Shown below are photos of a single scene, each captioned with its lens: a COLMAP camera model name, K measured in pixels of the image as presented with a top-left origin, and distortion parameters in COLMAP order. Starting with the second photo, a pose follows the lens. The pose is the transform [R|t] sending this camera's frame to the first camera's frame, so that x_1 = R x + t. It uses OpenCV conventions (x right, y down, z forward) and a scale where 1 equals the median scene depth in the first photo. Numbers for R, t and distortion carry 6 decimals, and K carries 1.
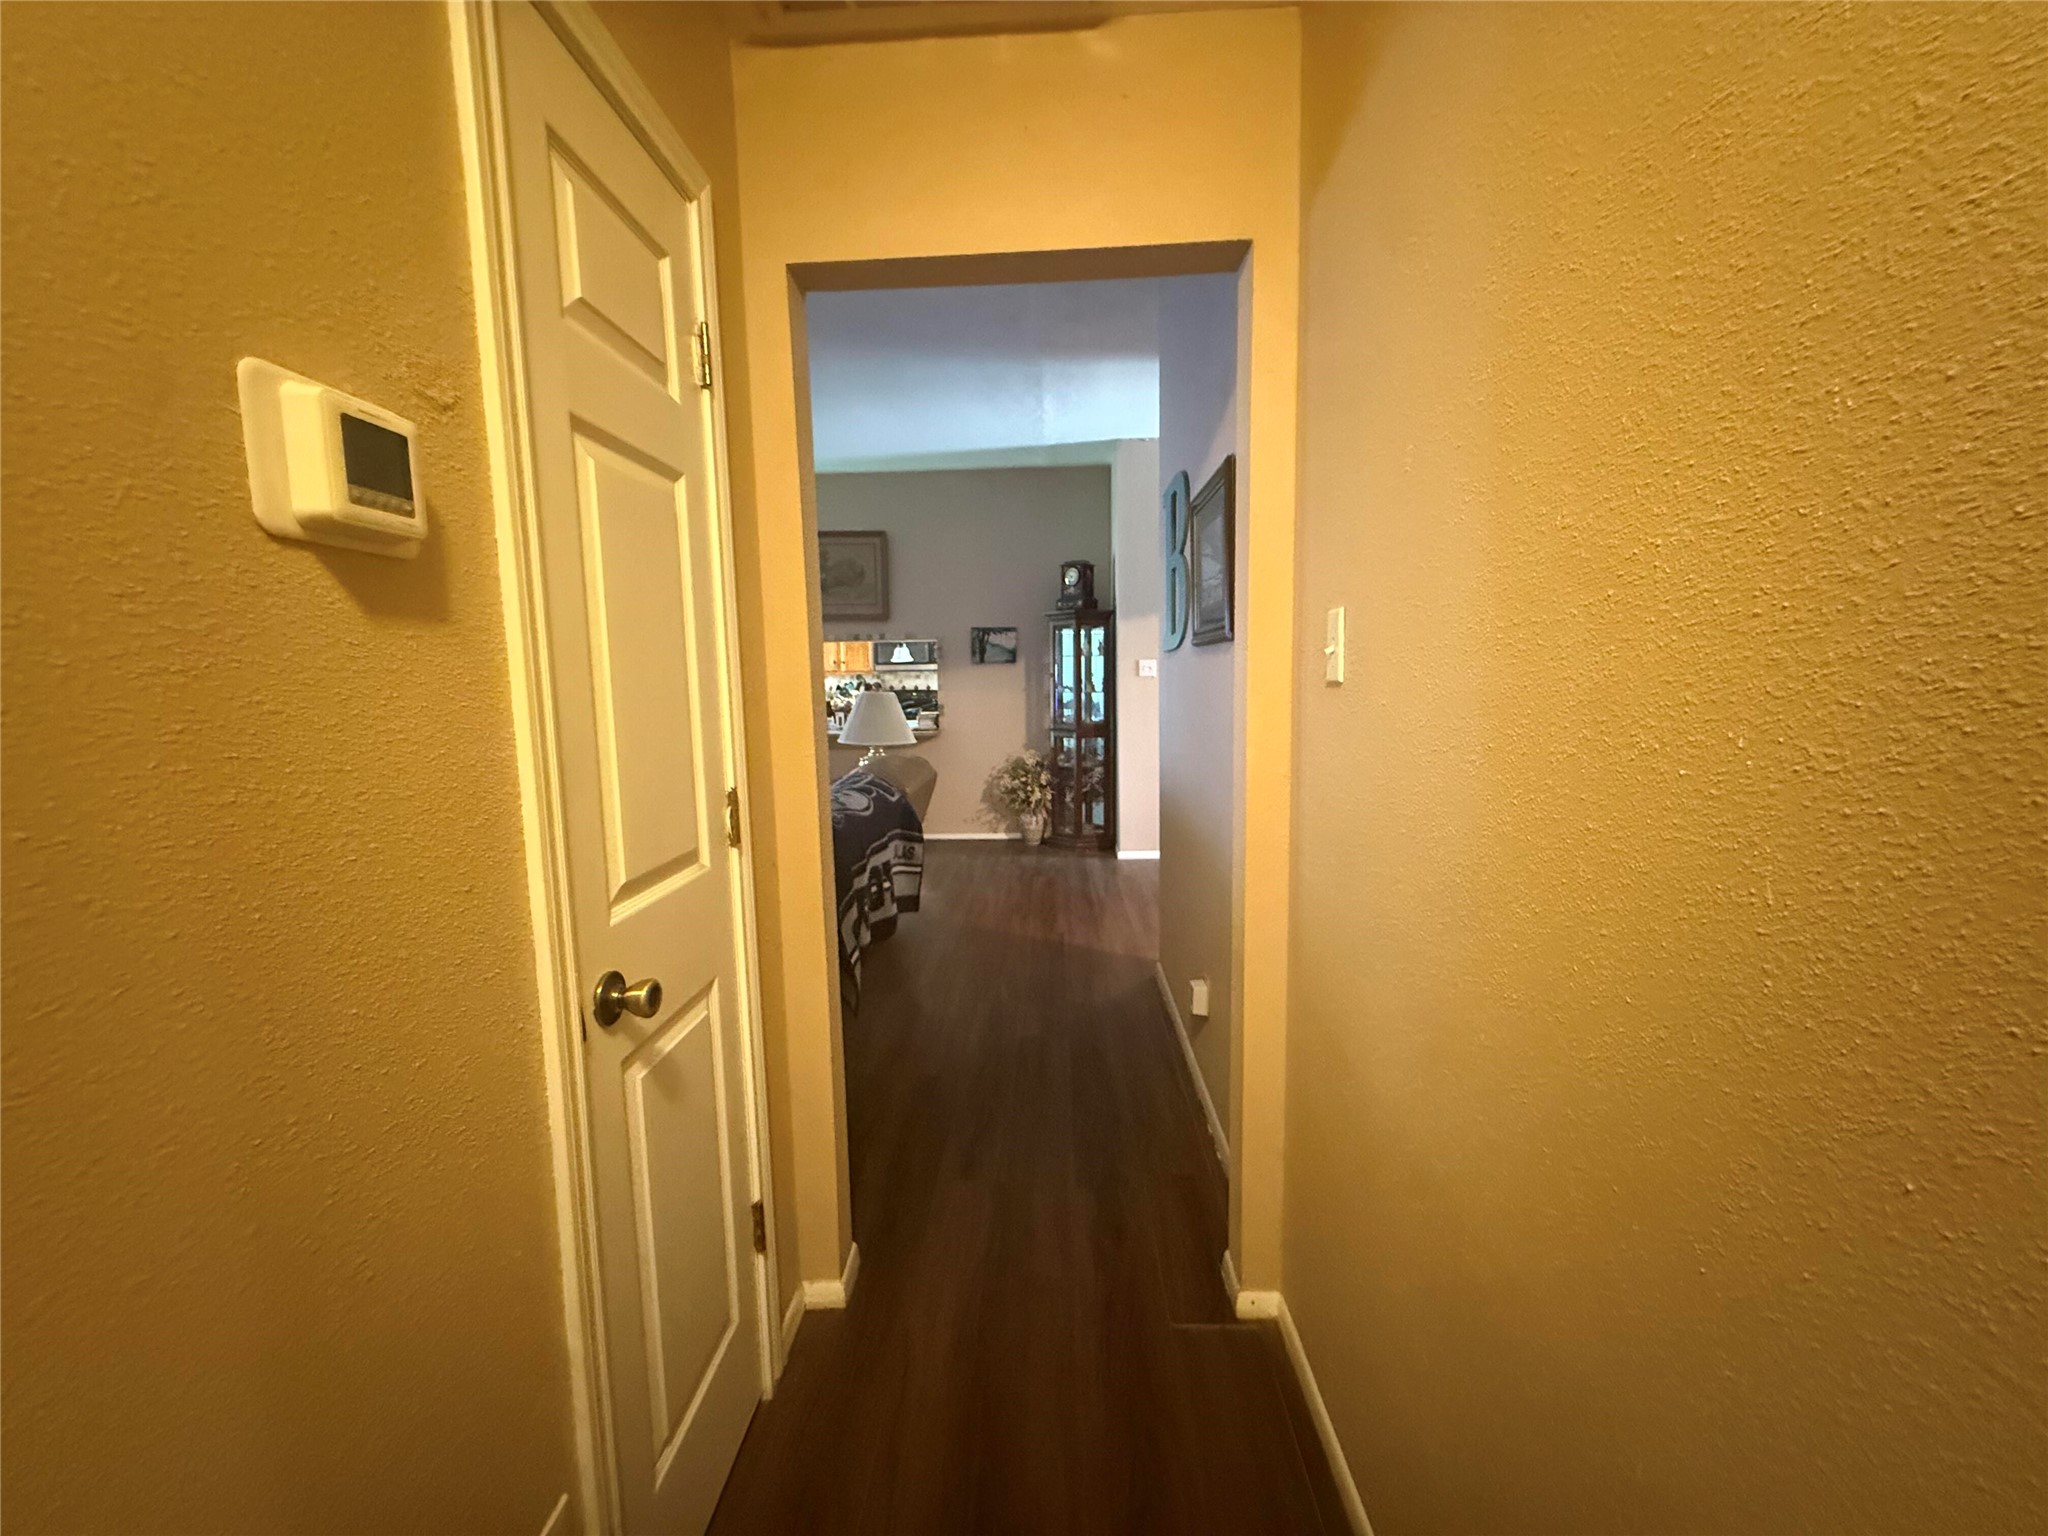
lens RADIAL K [[816.4, 0, 1011.9], [0, 816.4, 769.0], [0, 0, 1]] dist [-0.001269, -0.000258]
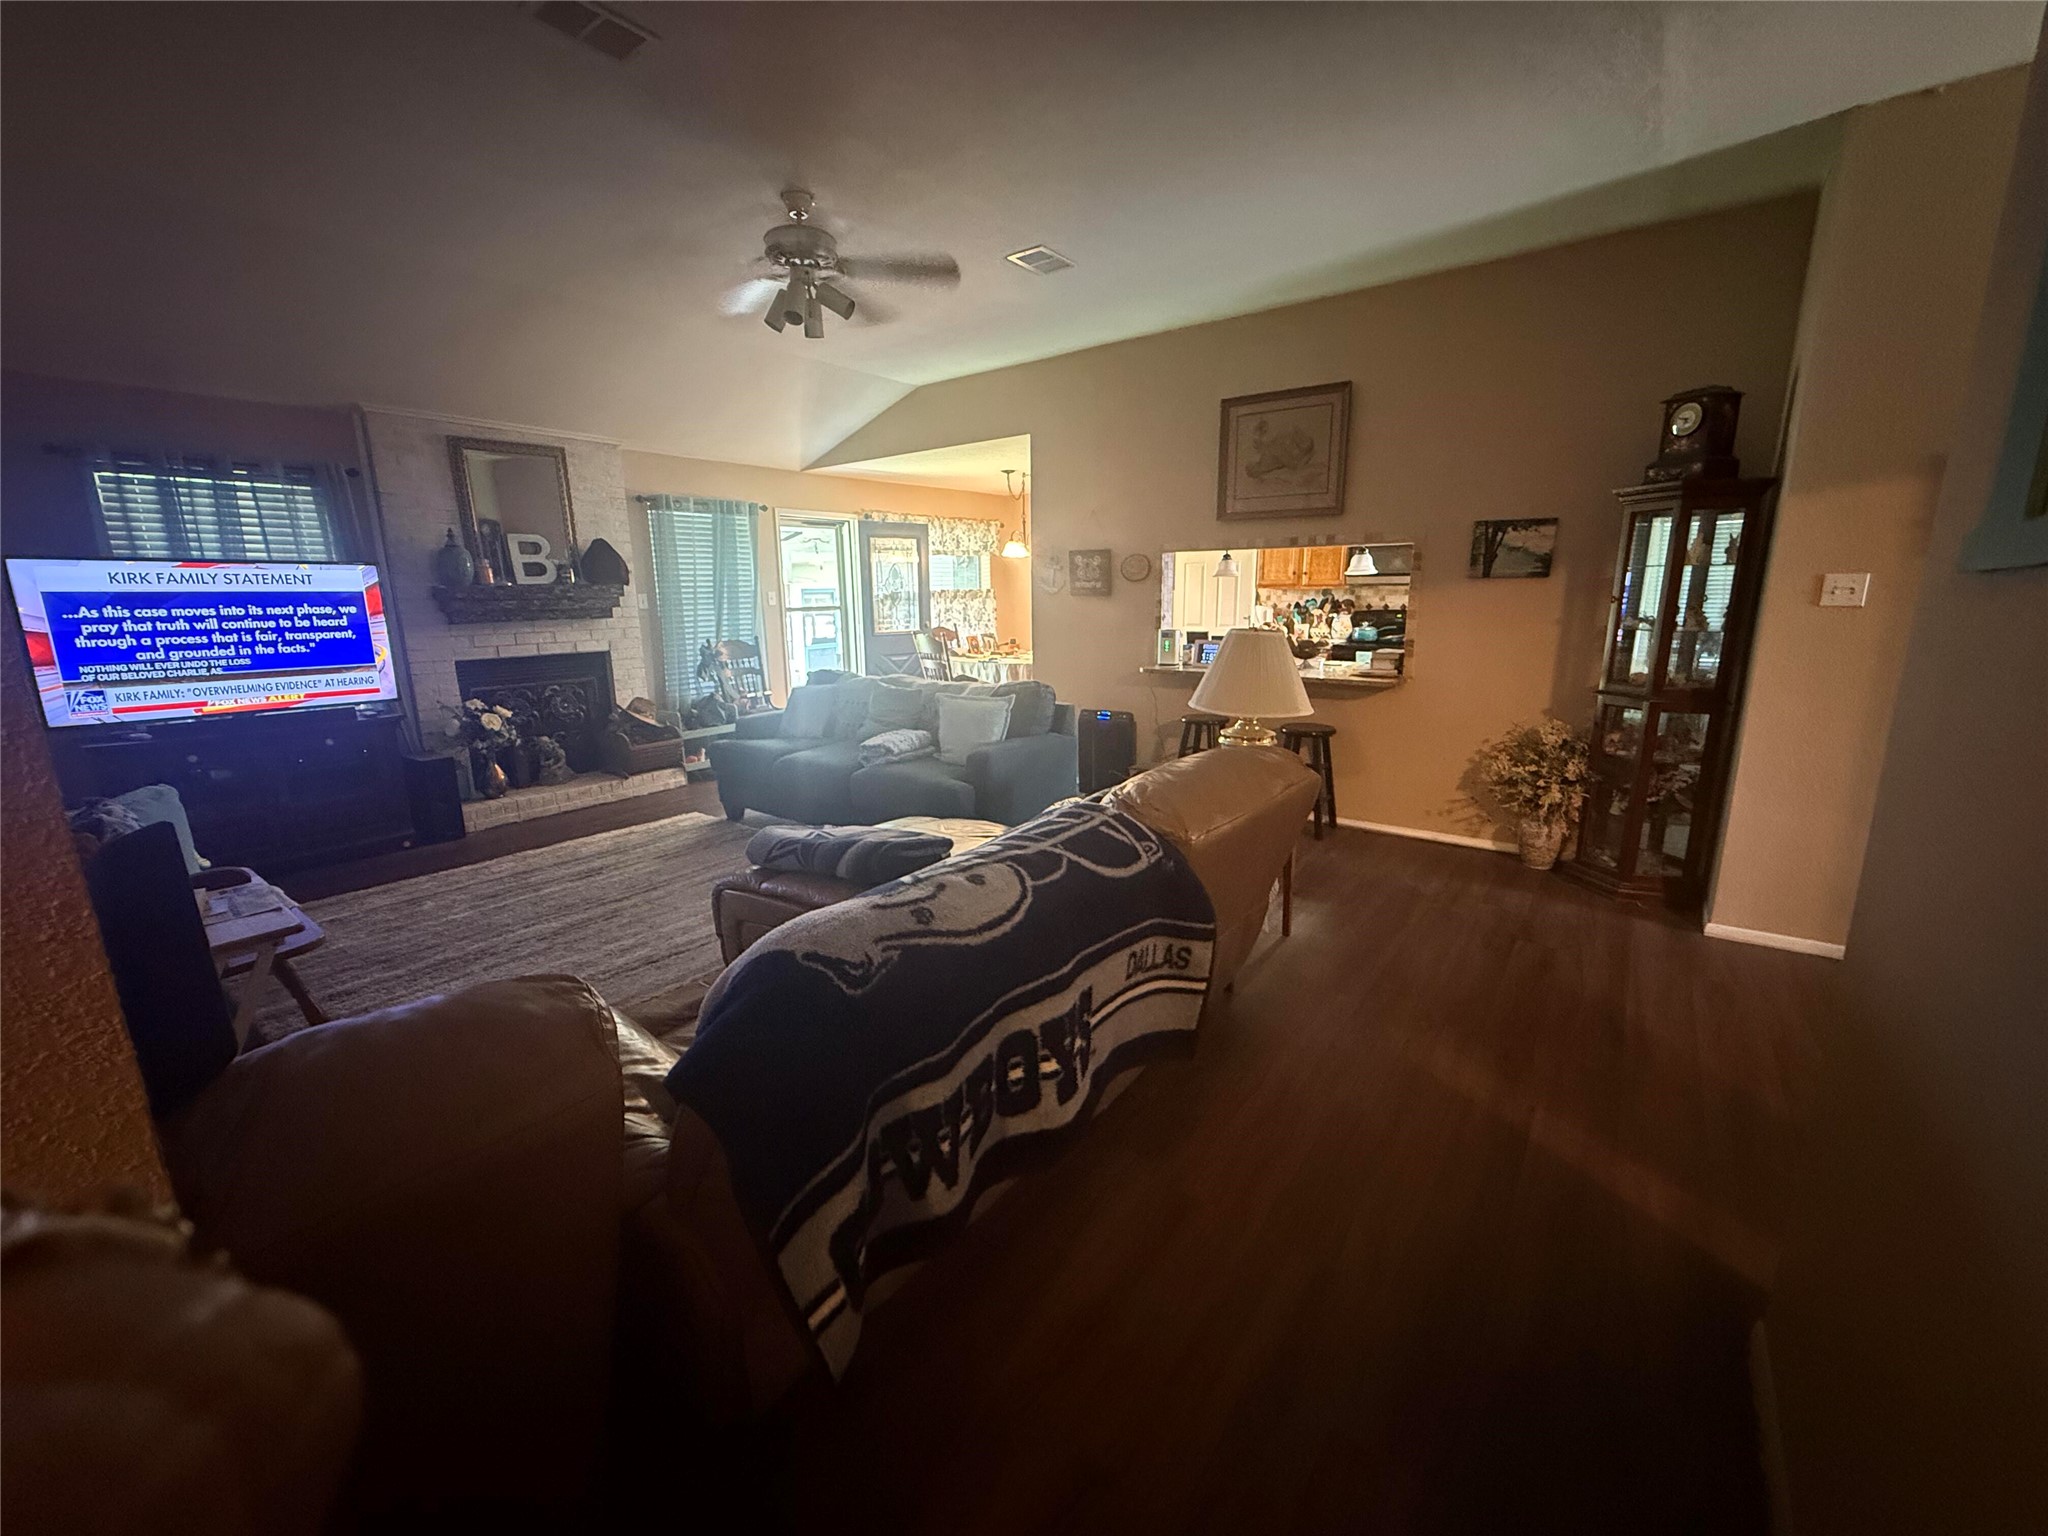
lens RADIAL K [[816.4, 0, 1011.9], [0, 816.4, 769.0], [0, 0, 1]] dist [-0.001269, -0.000258]
pose [[0.821570, 0.128398, -0.555460, 0.033044], [-0.065161, 0.989072, 0.132252, -0.041996], [0.566371, -0.072460, 0.820959, 0.254656]]
